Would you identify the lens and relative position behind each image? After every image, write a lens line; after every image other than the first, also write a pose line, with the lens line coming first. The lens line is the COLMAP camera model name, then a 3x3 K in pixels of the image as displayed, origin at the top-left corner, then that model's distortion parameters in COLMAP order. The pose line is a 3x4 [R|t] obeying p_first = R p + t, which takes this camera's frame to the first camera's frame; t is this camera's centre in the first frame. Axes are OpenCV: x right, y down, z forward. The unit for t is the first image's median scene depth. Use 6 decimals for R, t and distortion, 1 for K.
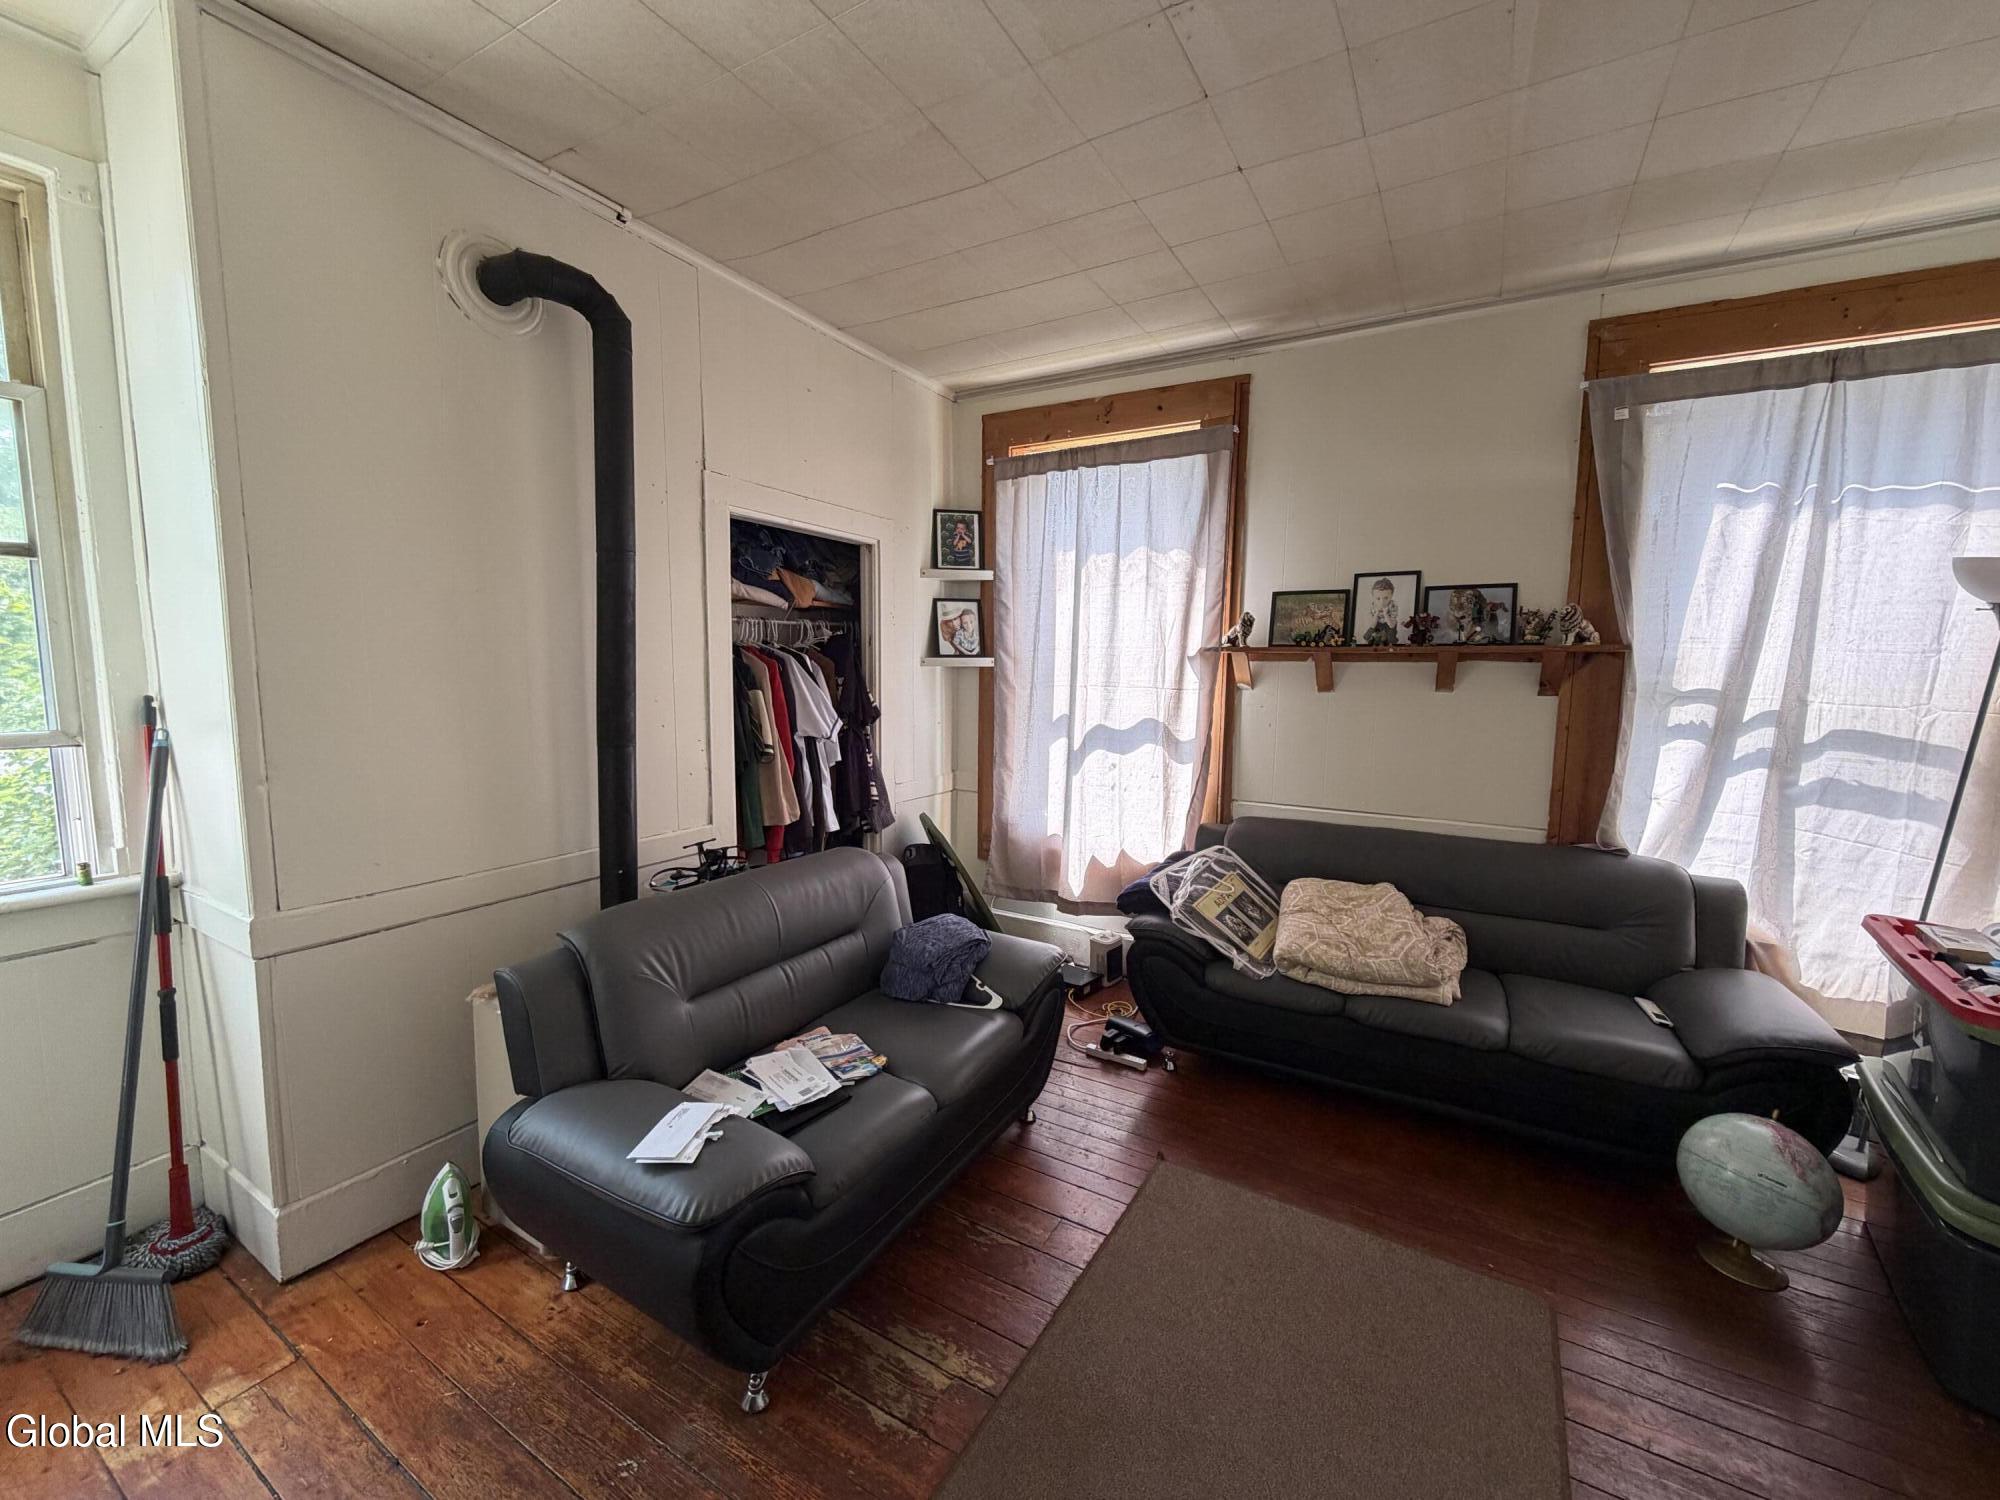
lens RADIAL K [[790.4, 0, 1009.3], [0, 790.4, 747.6], [0, 0, 1]] dist [0.000158, -0.000316]
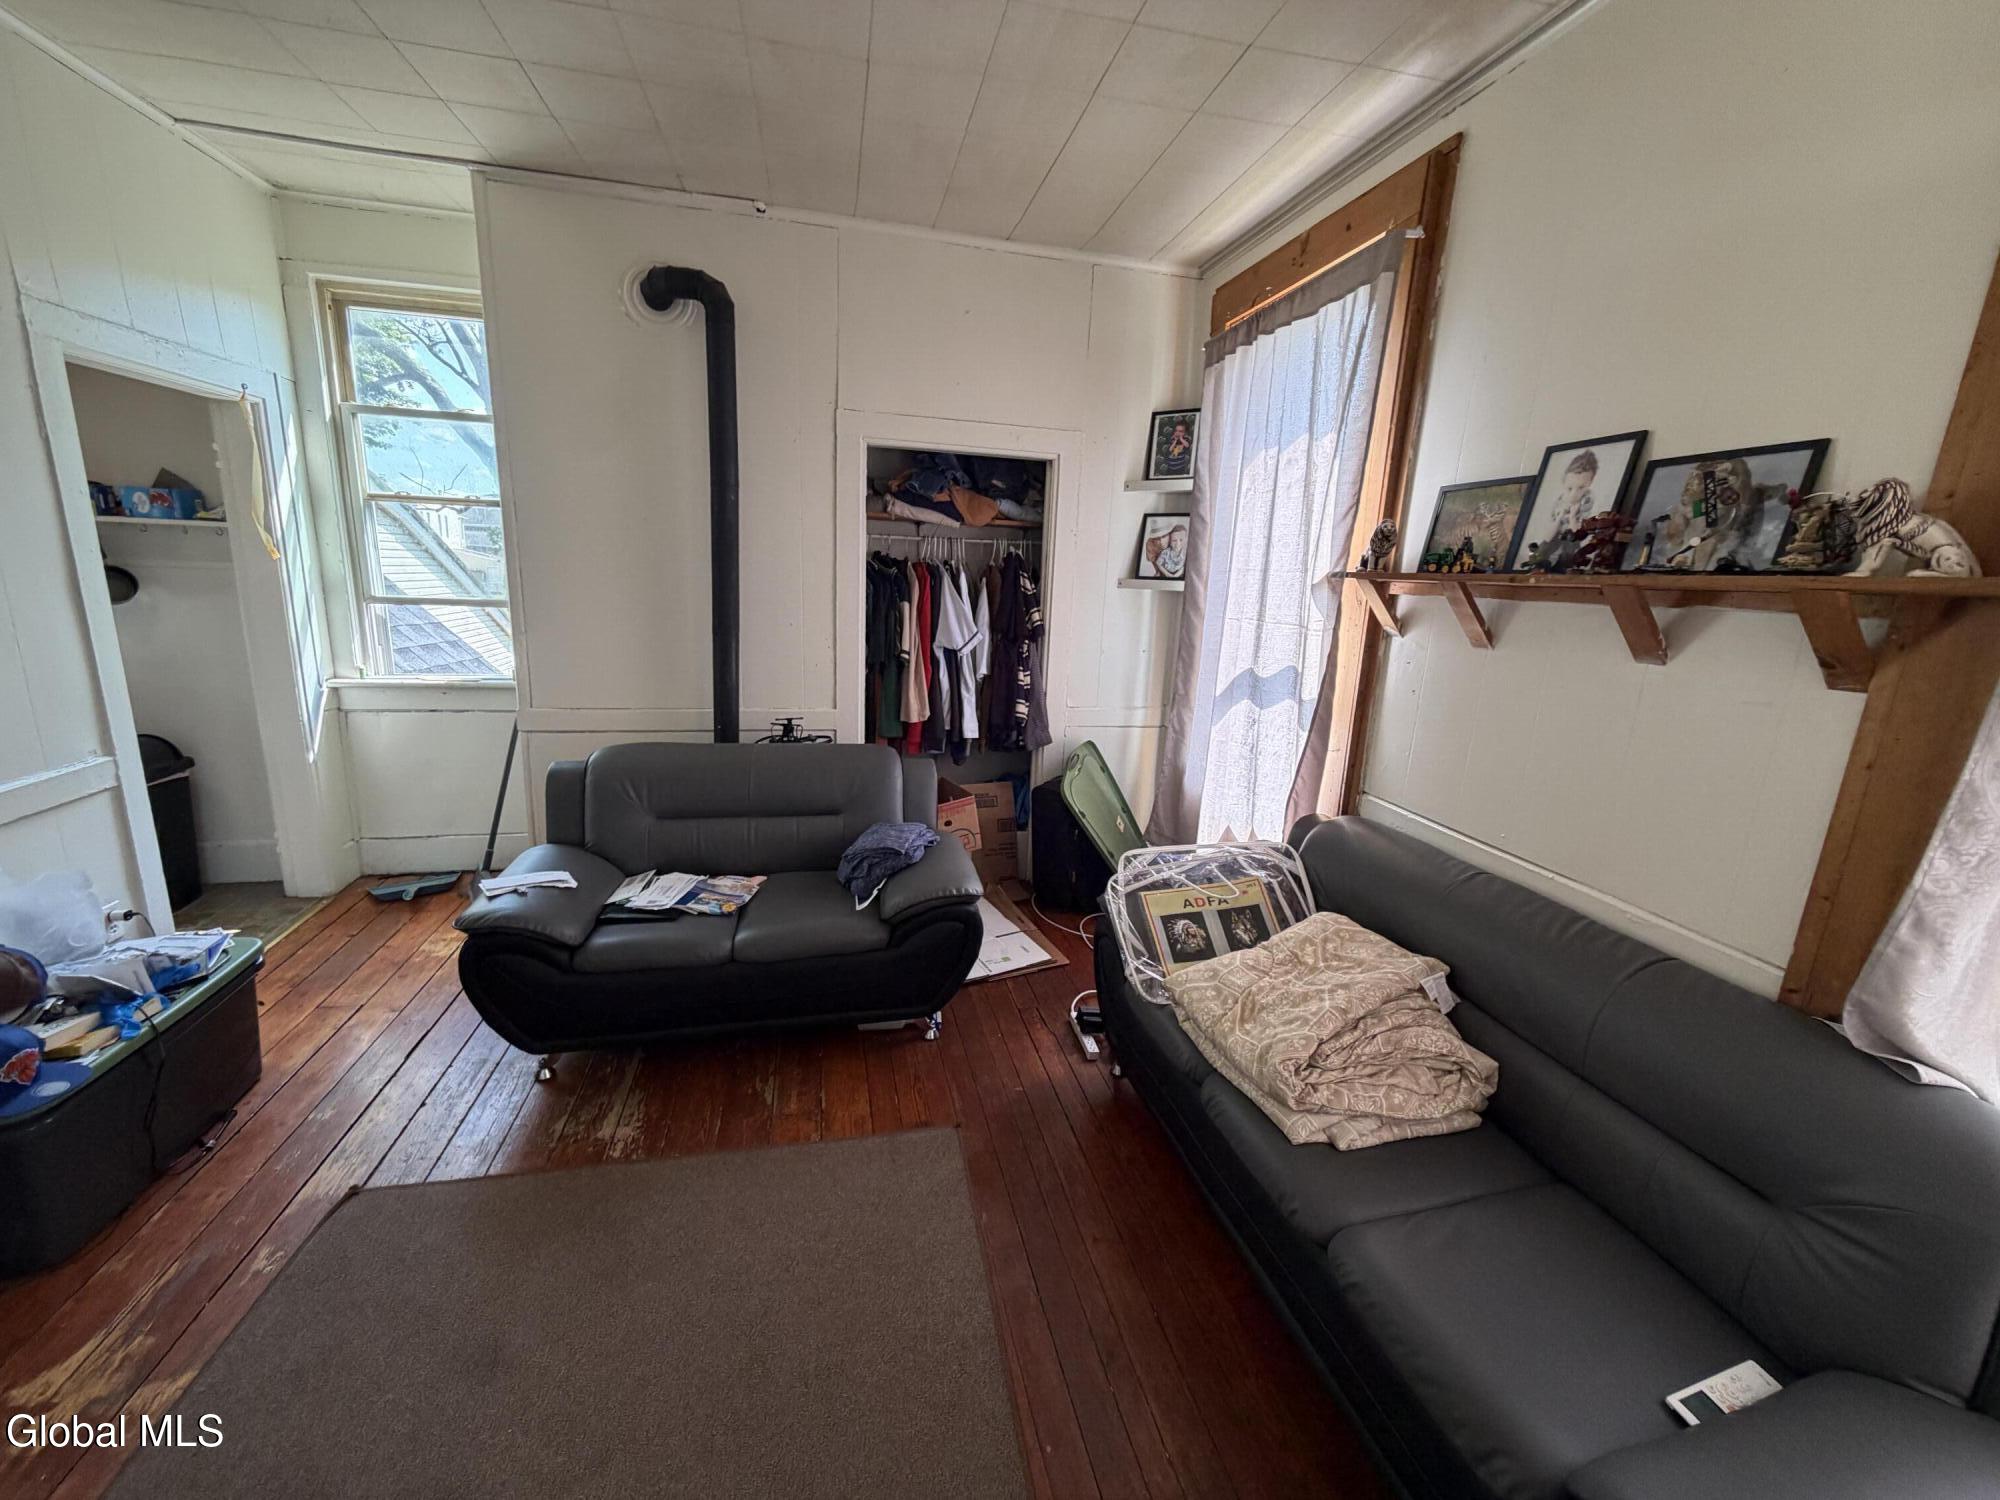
lens RADIAL K [[790.4, 0, 1009.3], [0, 790.4, 747.6], [0, 0, 1]] dist [0.000158, -0.000316]
pose [[0.685635, 0.176538, -0.706215, 0.598336], [-0.111759, 0.984174, 0.137519, -0.037290], [0.719316, -0.015362, 0.694513, 0.301045]]
